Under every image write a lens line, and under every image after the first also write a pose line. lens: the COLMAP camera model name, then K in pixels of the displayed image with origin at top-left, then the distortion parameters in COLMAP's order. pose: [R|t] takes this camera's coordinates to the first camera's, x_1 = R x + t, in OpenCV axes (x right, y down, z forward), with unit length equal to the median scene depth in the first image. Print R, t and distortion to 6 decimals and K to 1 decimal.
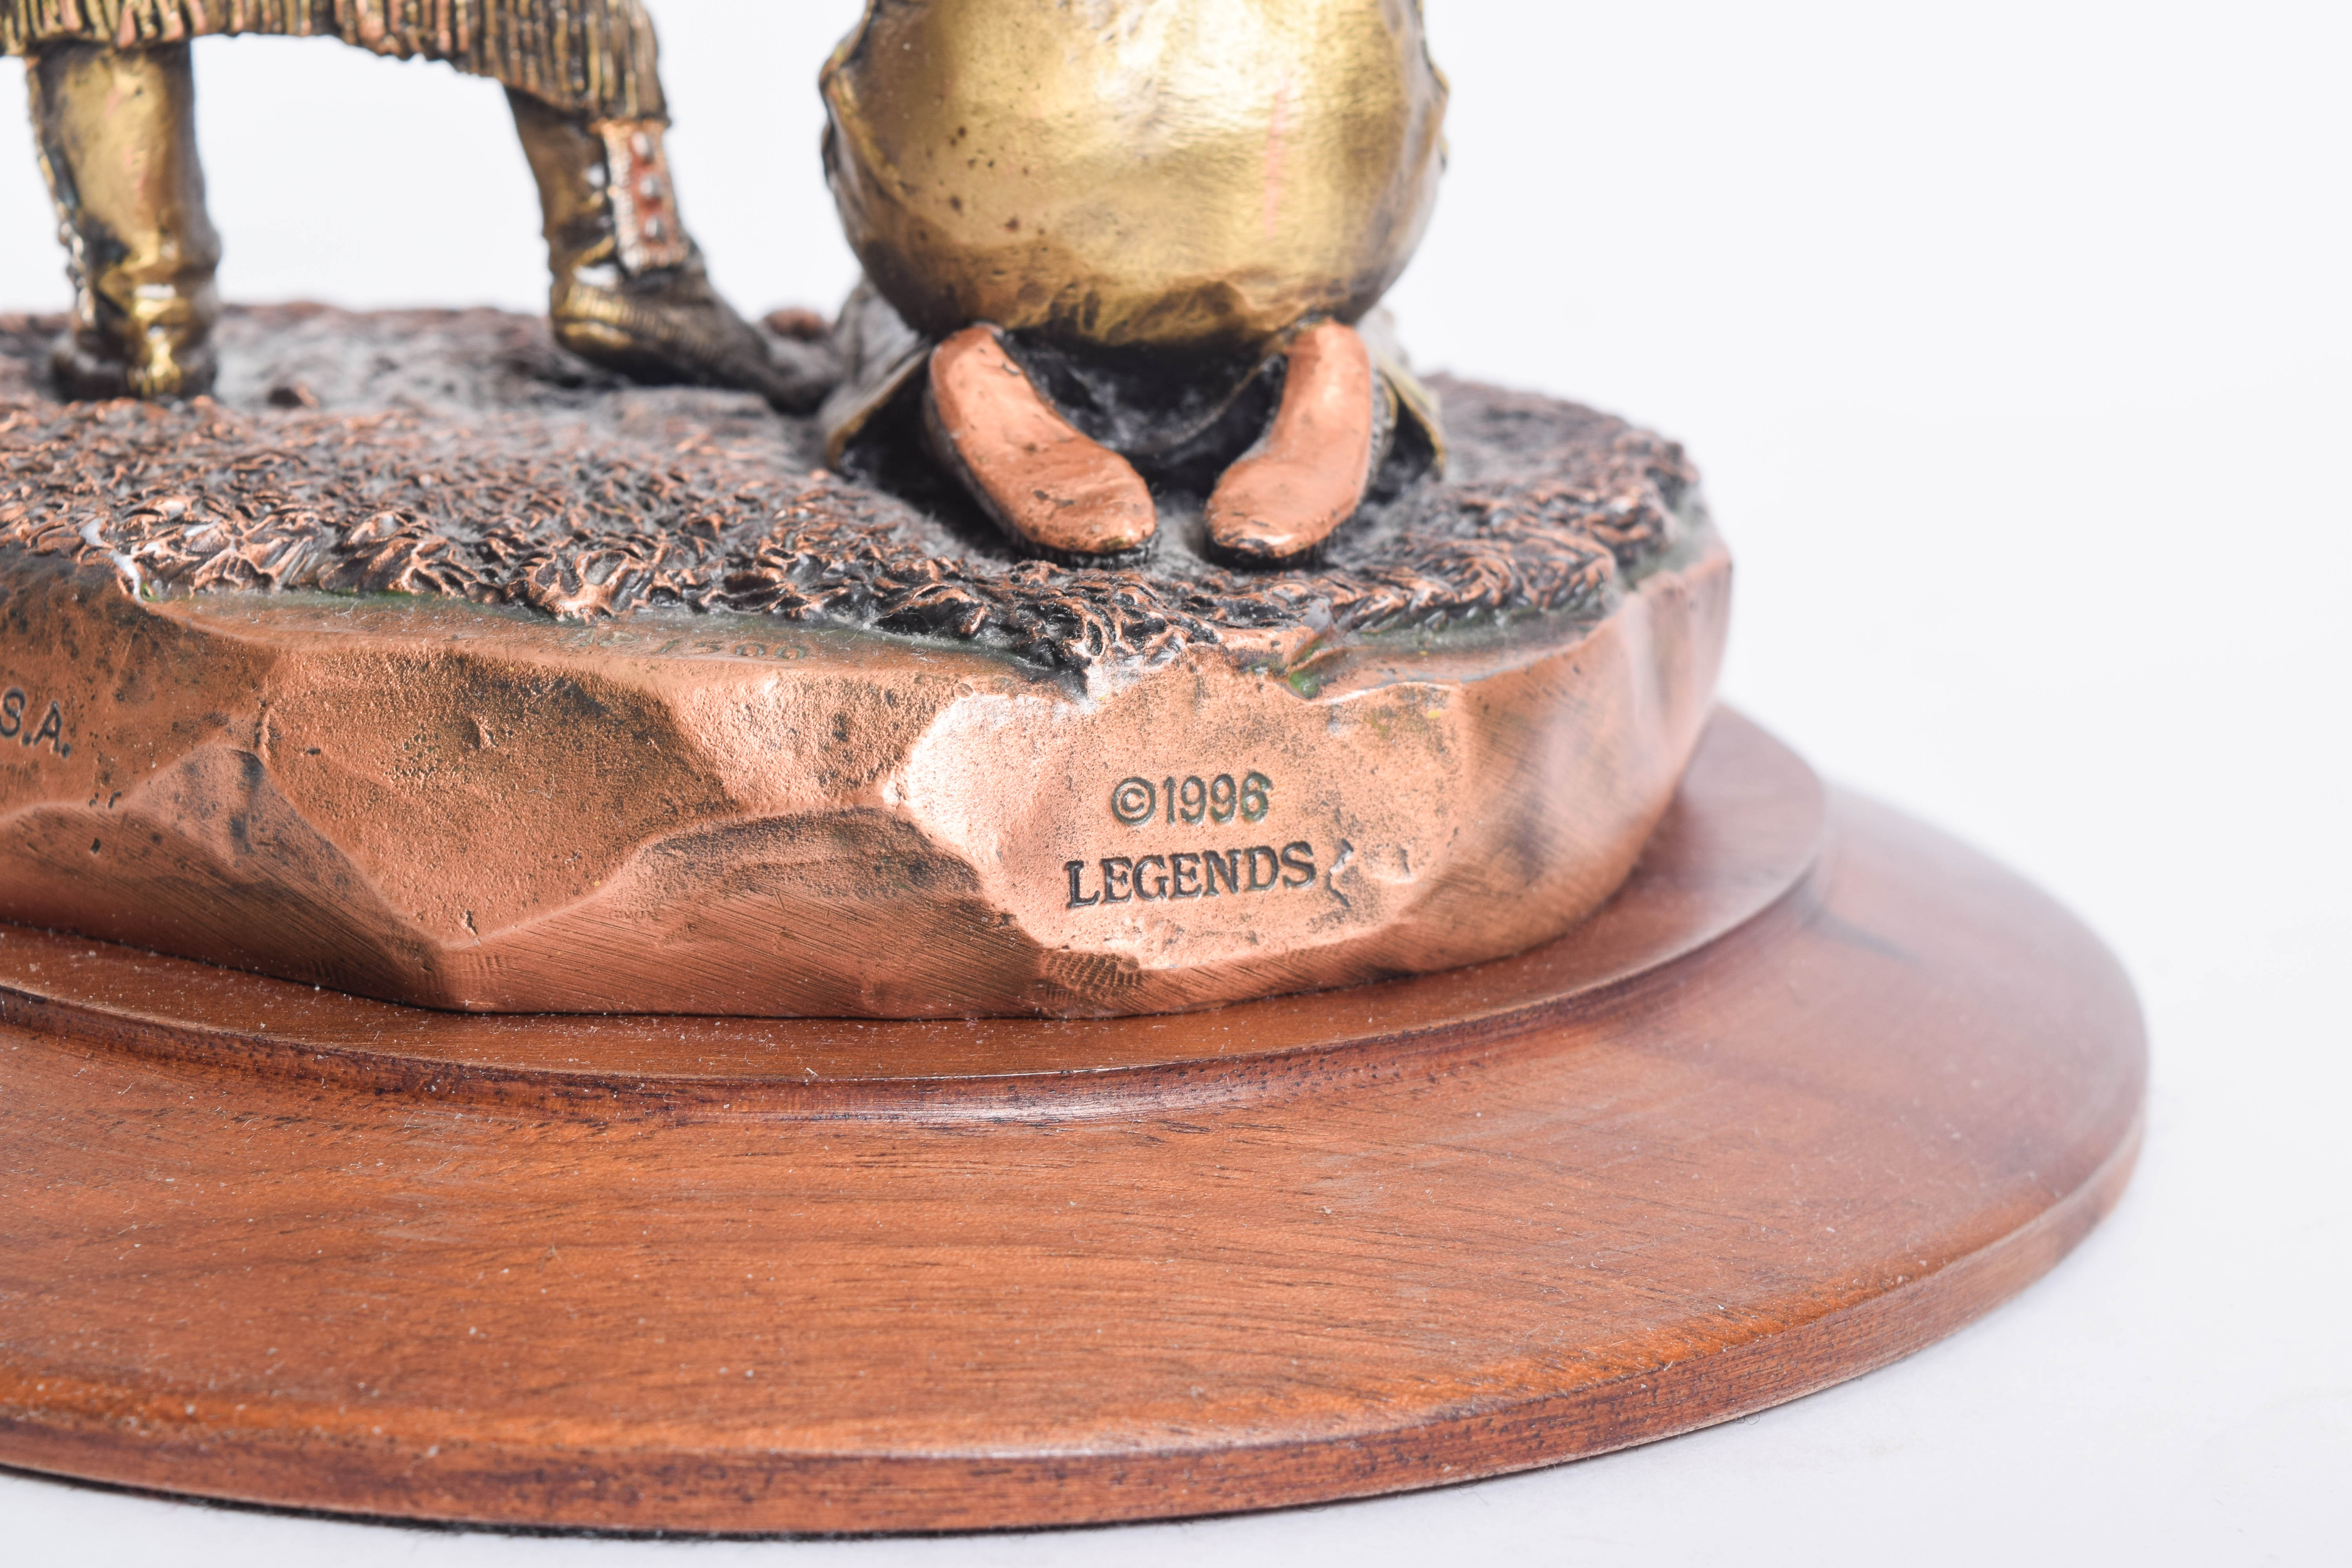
lens RADIAL K [[5278.4, 0, 1176.0], [0, 5278.4, 784.0], [0, 0, 1]] dist [-0.042019, -0.065833]
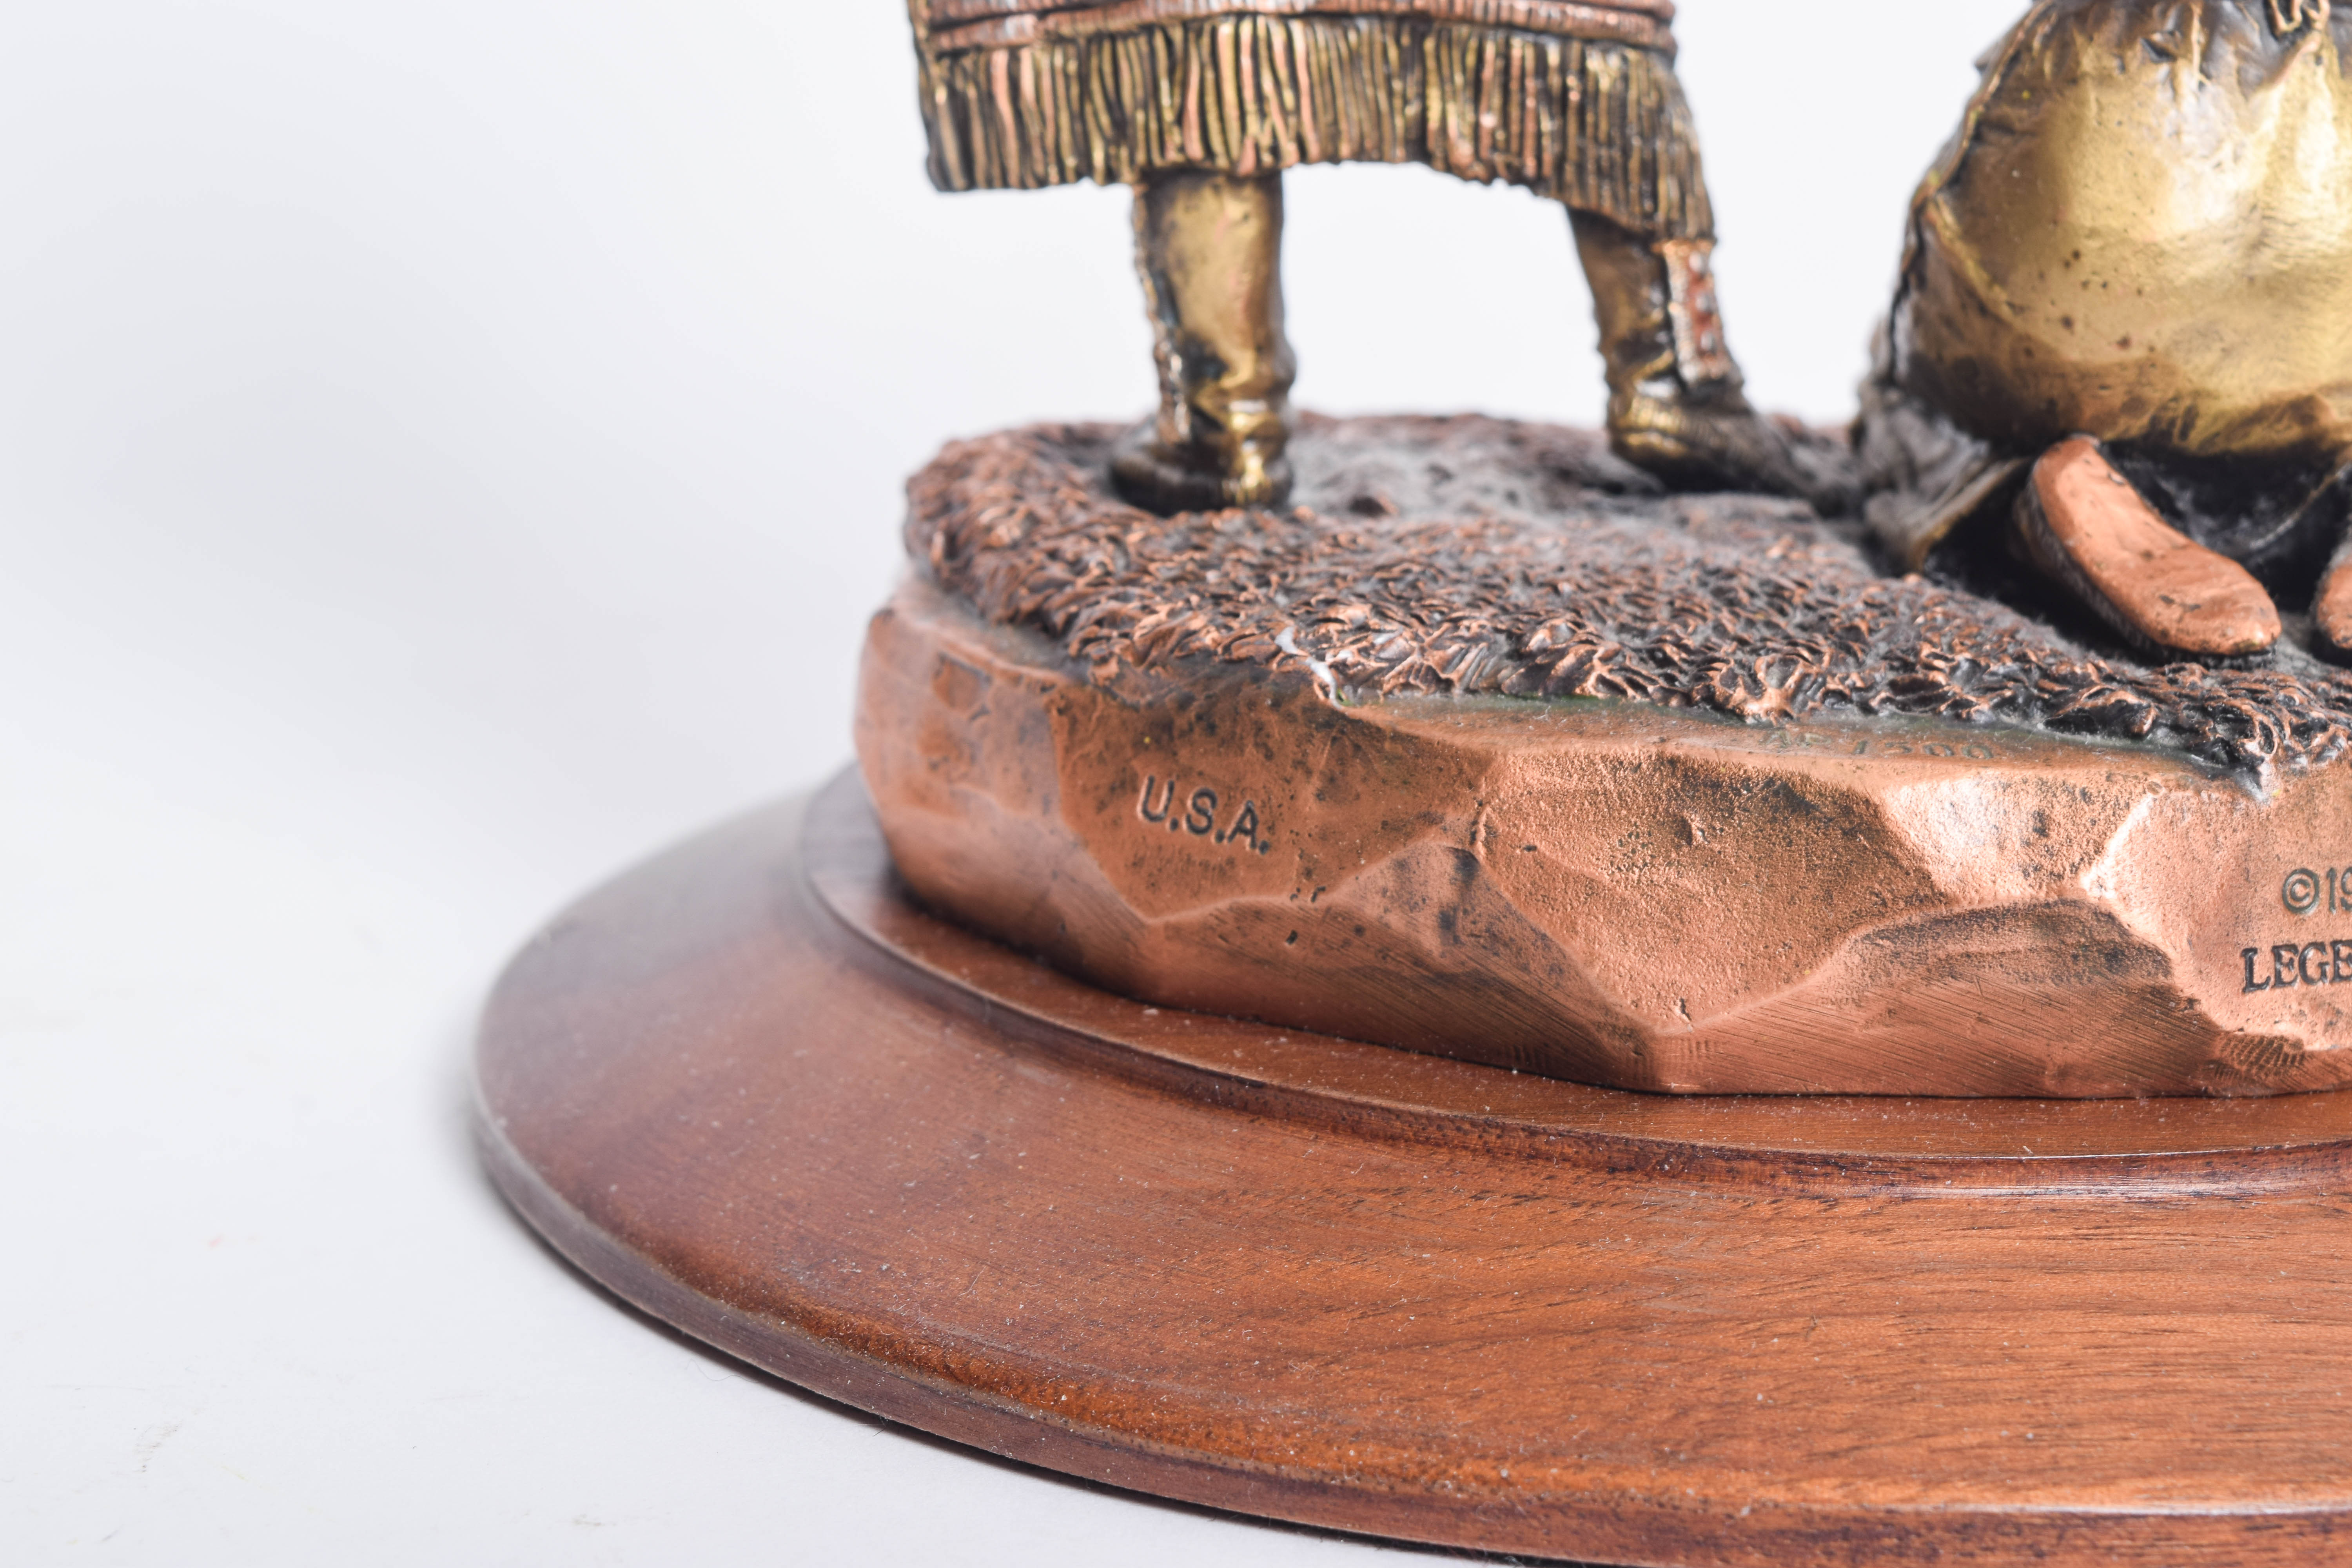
lens RADIAL K [[5278.4, 0, 1176.0], [0, 5278.4, 784.0], [0, 0, 1]] dist [-0.042019, -0.065833]
pose [[0.999861, -0.005239, -0.015798, -0.213570], [0.005105, 0.999950, -0.008562, -0.010180], [0.015843, 0.008480, 0.999839, -0.058028]]
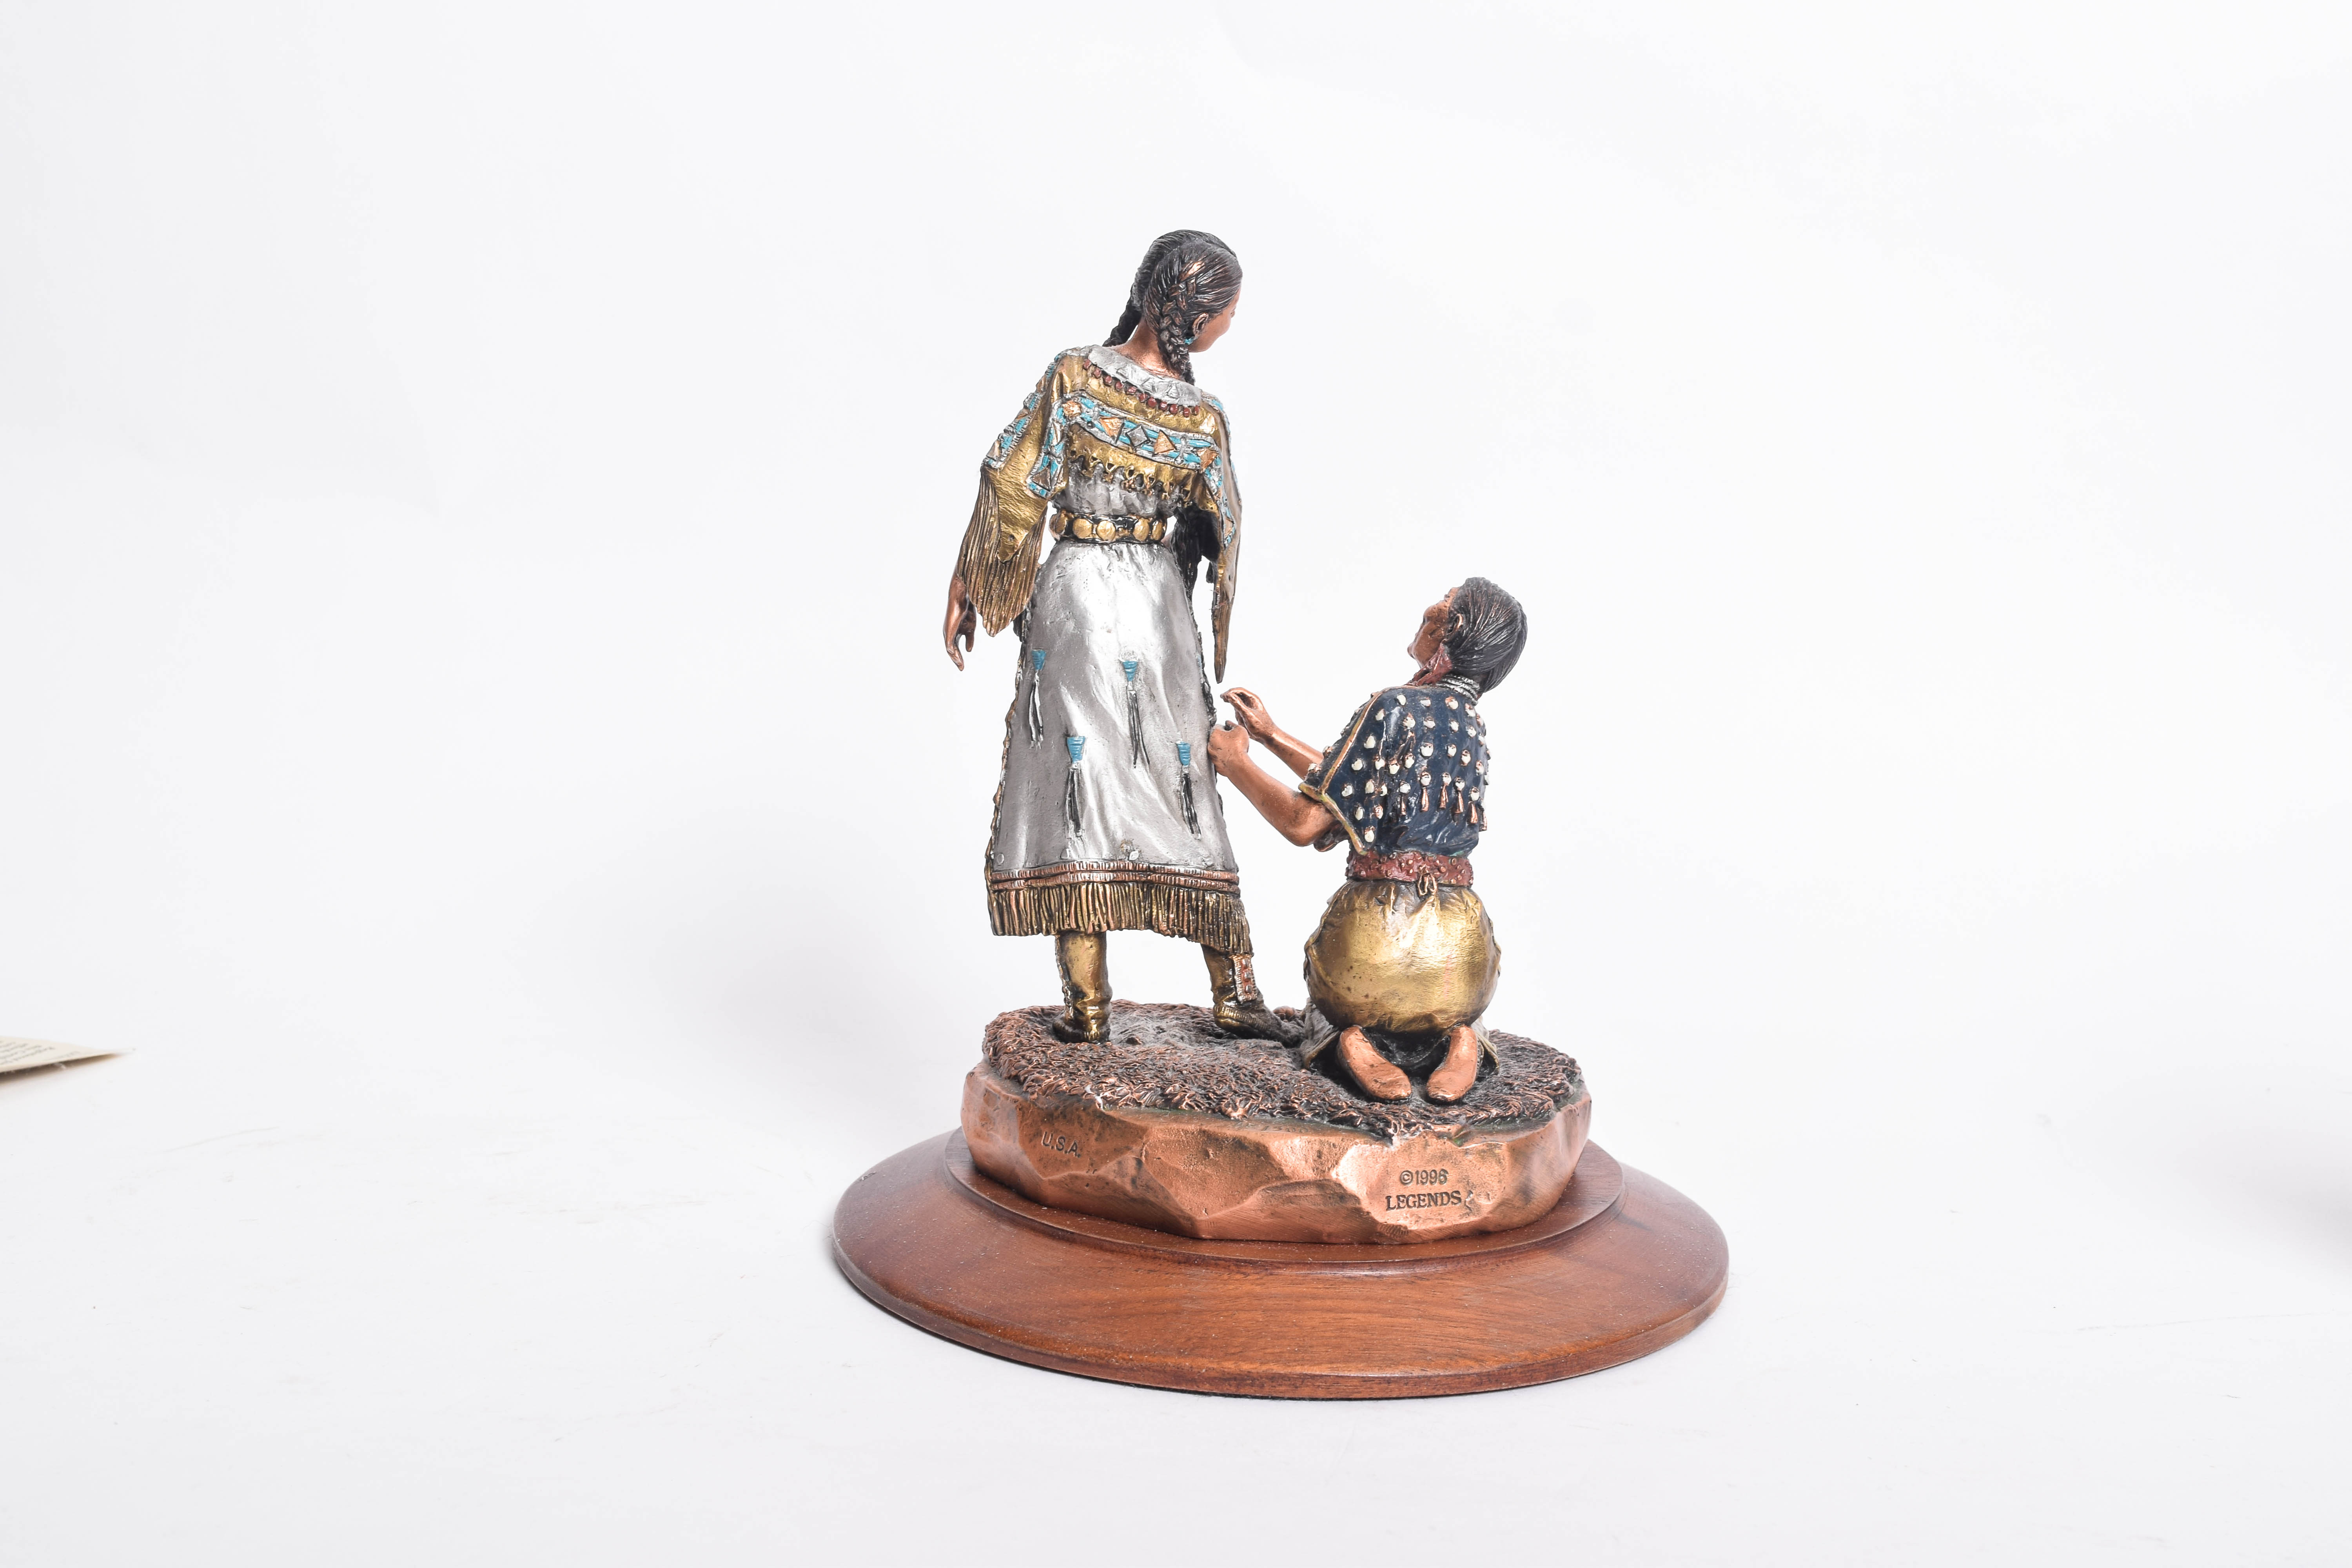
lens RADIAL K [[2531.4, 0, 1176.0], [0, 2531.4, 784.0], [0, 0, 1]] dist [-0.022244, -0.008553]
pose [[0.997962, 0.007994, -0.063305, -0.052811], [-0.016264, 0.991221, -0.131215, -0.030383], [0.061700, 0.131977, 0.989331, -0.592833]]
